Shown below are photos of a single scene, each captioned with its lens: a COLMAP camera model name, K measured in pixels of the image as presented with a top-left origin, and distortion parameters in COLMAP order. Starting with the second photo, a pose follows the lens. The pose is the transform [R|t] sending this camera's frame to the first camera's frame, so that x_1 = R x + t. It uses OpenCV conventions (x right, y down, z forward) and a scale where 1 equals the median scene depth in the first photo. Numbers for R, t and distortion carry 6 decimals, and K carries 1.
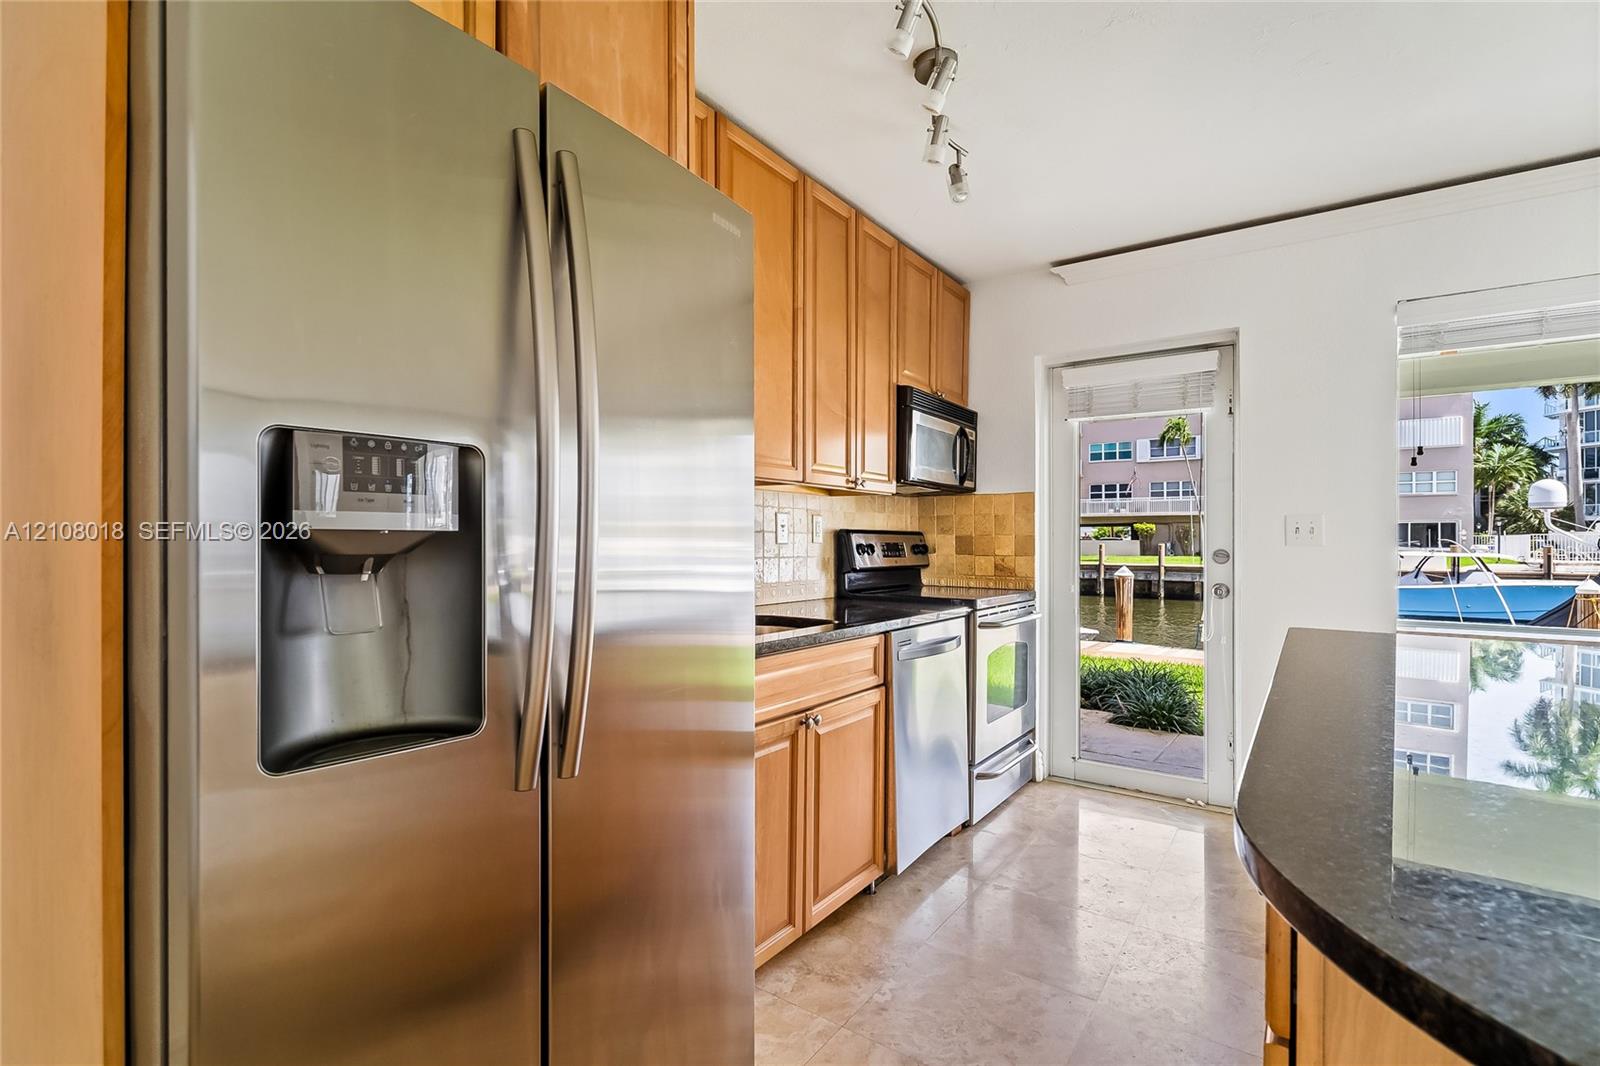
lens RADIAL K [[760.2, 0, 796.3], [0, 760.2, 544.2], [0, 0, 1]] dist [0.005369, -0.000078]
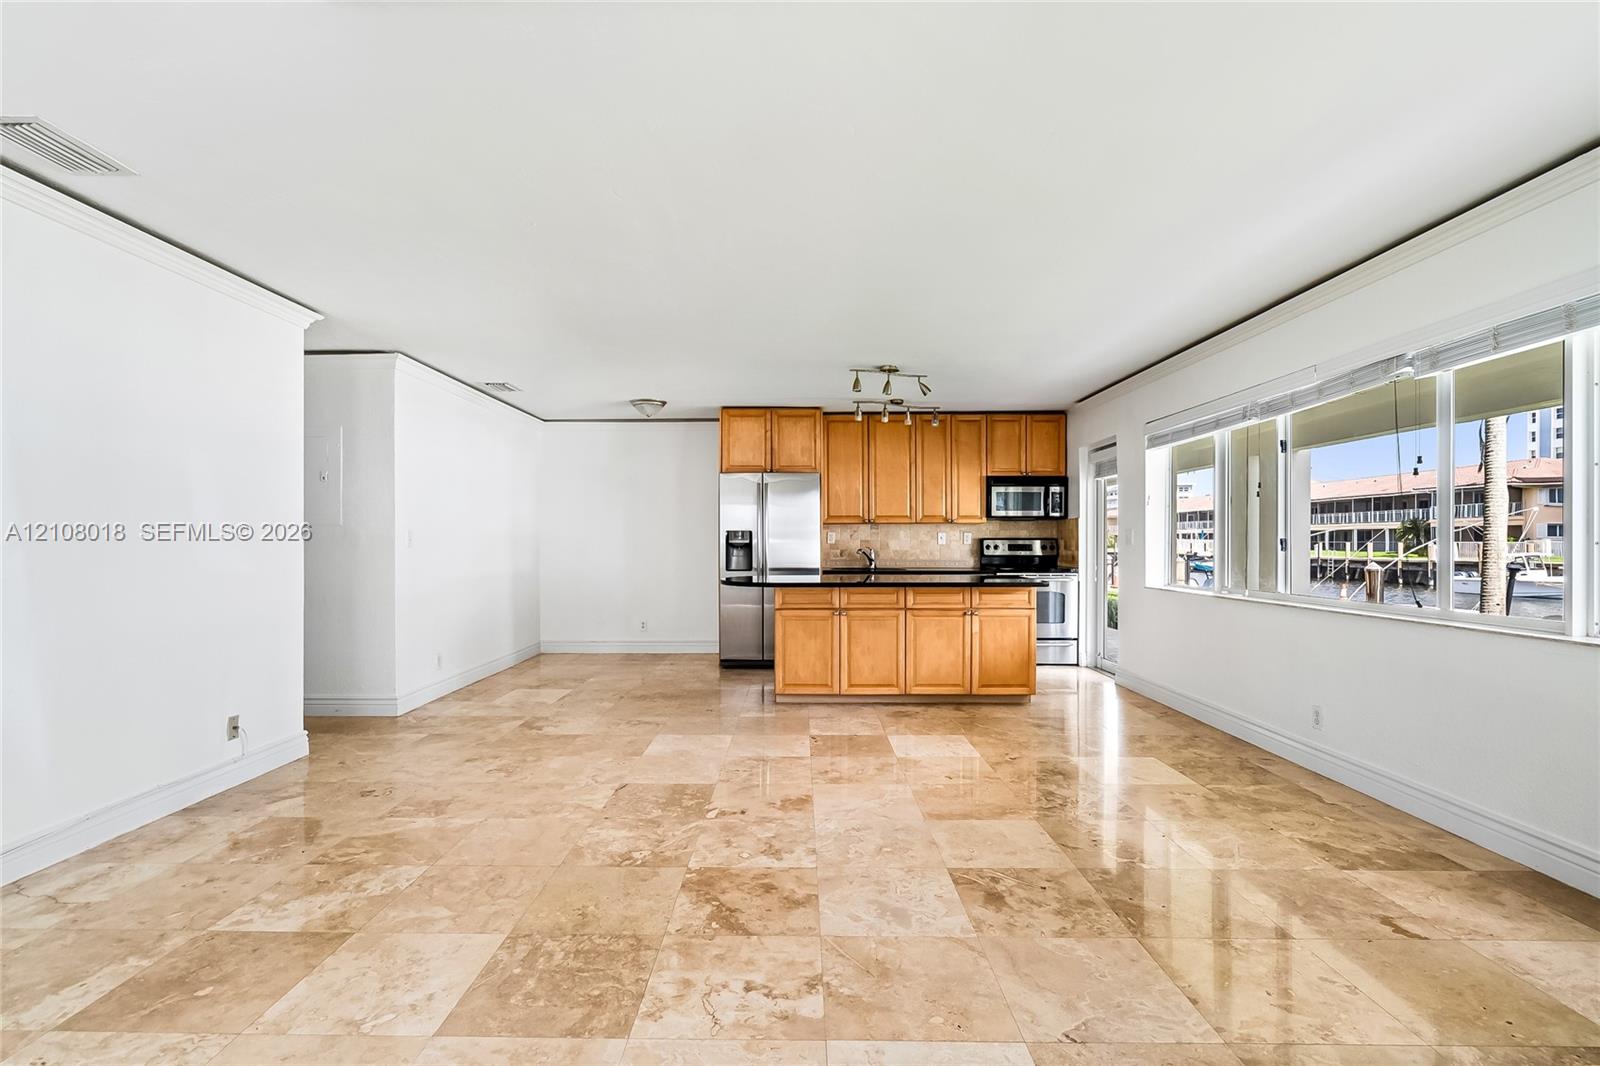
lens RADIAL K [[760.2, 0, 798.6], [0, 760.2, 538.7], [0, 0, 1]] dist [0.005369, -0.000078]
pose [[0.571404, -0.016609, -0.820501, 1.605395], [0.002920, 0.999830, -0.018206, 0.022033], [0.820664, 0.008007, 0.571355, -0.765857]]
